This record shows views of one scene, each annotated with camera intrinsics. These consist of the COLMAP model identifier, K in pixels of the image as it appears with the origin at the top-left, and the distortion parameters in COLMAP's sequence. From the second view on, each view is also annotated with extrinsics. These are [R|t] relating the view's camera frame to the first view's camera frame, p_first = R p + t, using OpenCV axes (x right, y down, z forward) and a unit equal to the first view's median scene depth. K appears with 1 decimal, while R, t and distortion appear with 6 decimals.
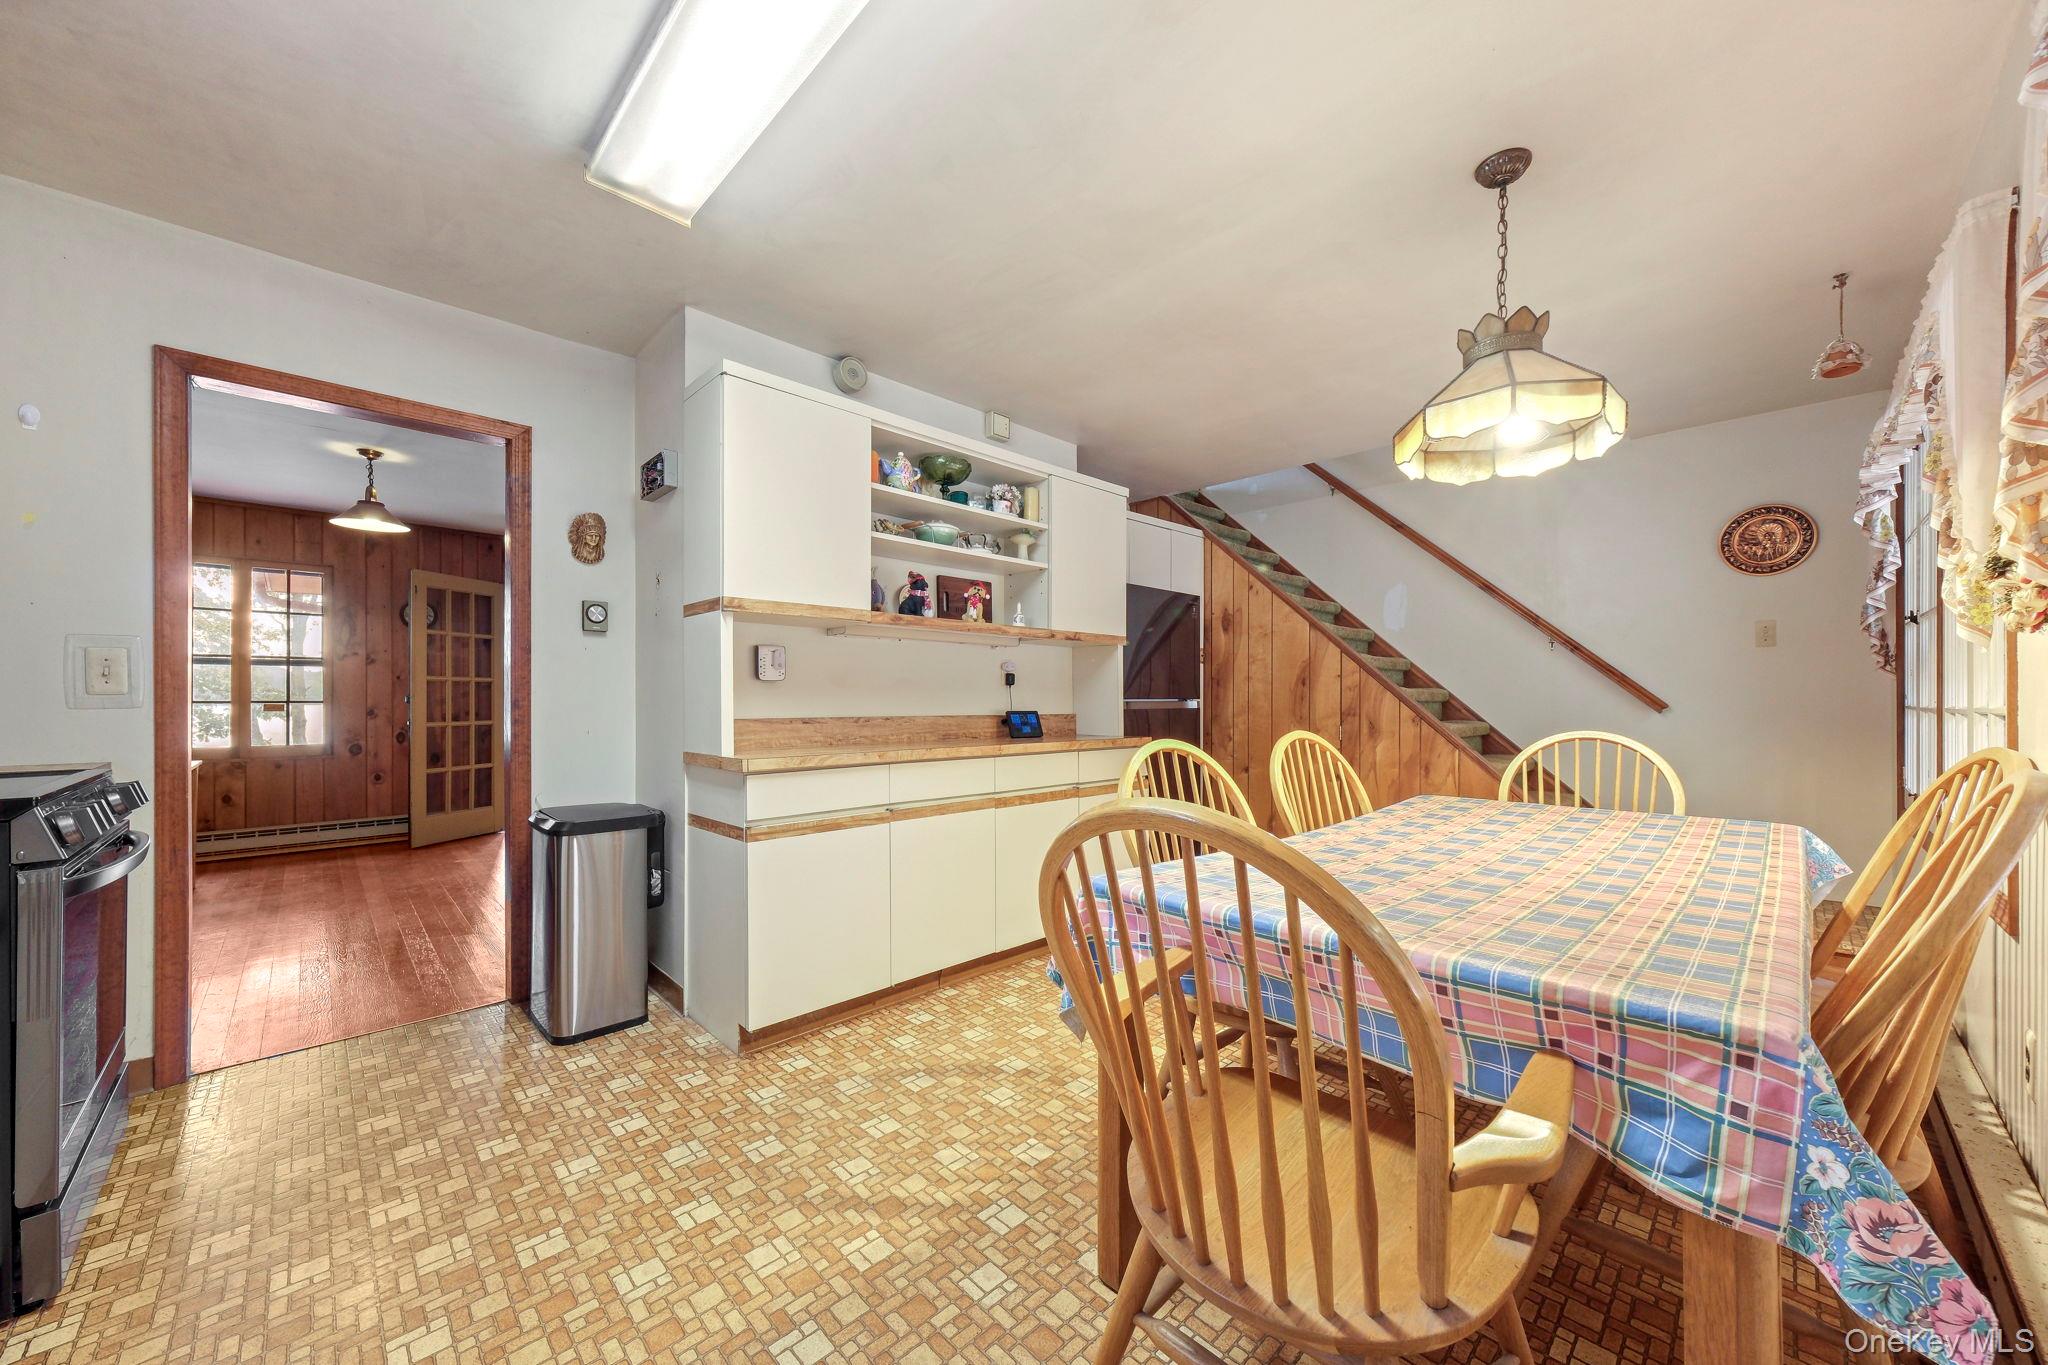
lens RADIAL K [[735.8, 0, 1024.9], [0, 735.8, 700.0], [0, 0, 1]] dist [-0.004442, 0.000115]
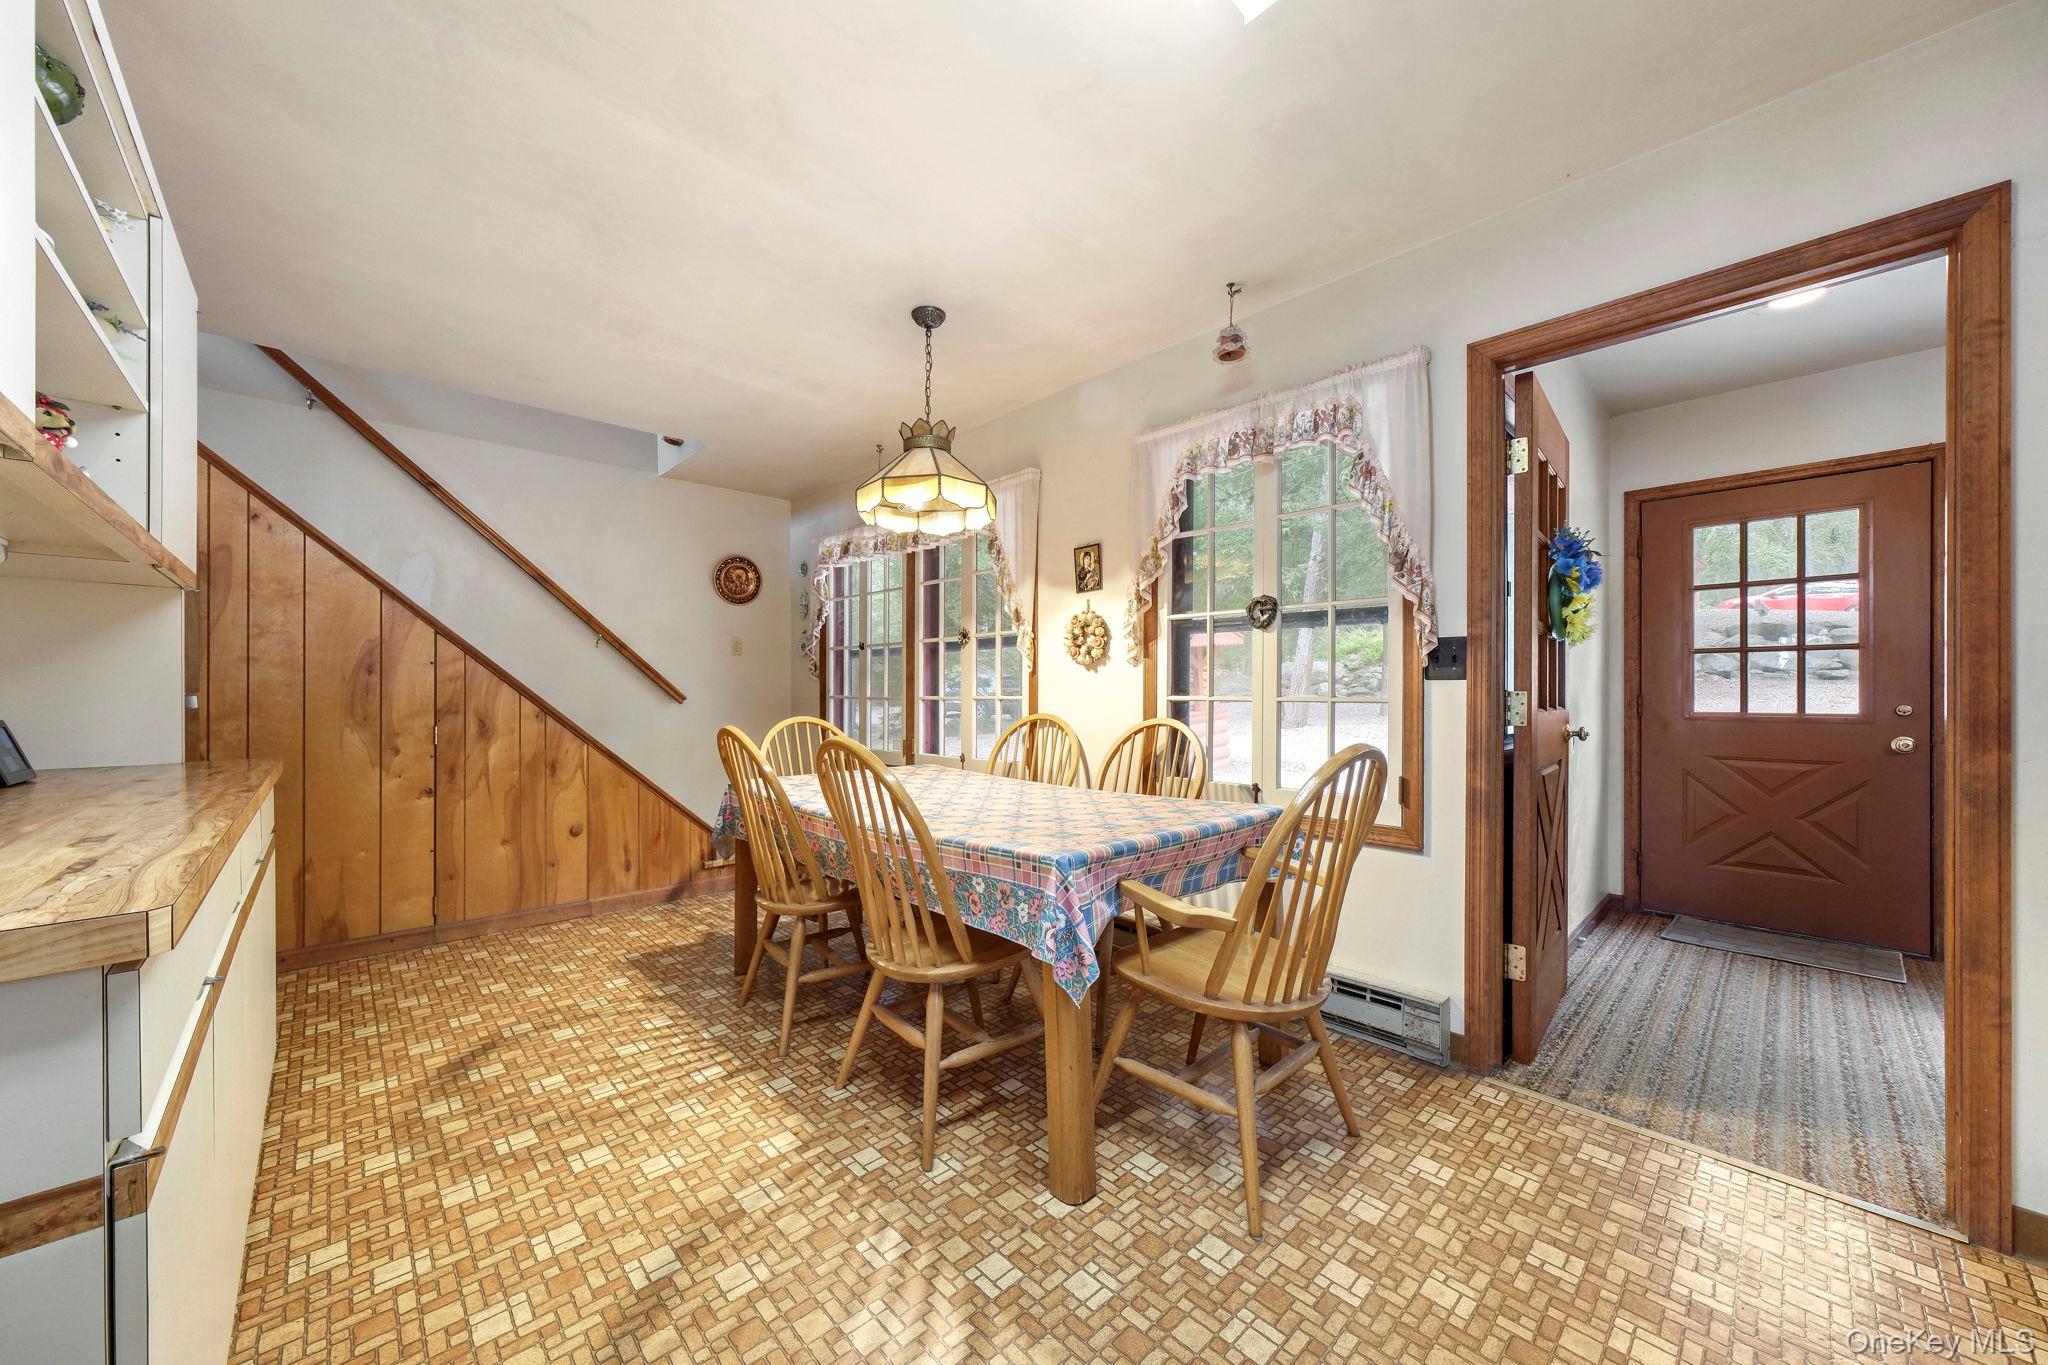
lens RADIAL K [[738.8, 0, 1016.4], [0, 738.8, 687.7], [0, 0, 1]] dist [0.006157, -0.000060]
pose [[0.023677, 0.003695, 0.999713, -1.085161], [-0.000642, 0.999993, -0.003681, -0.013155], [-0.999719, -0.000555, 0.023679, 1.100353]]
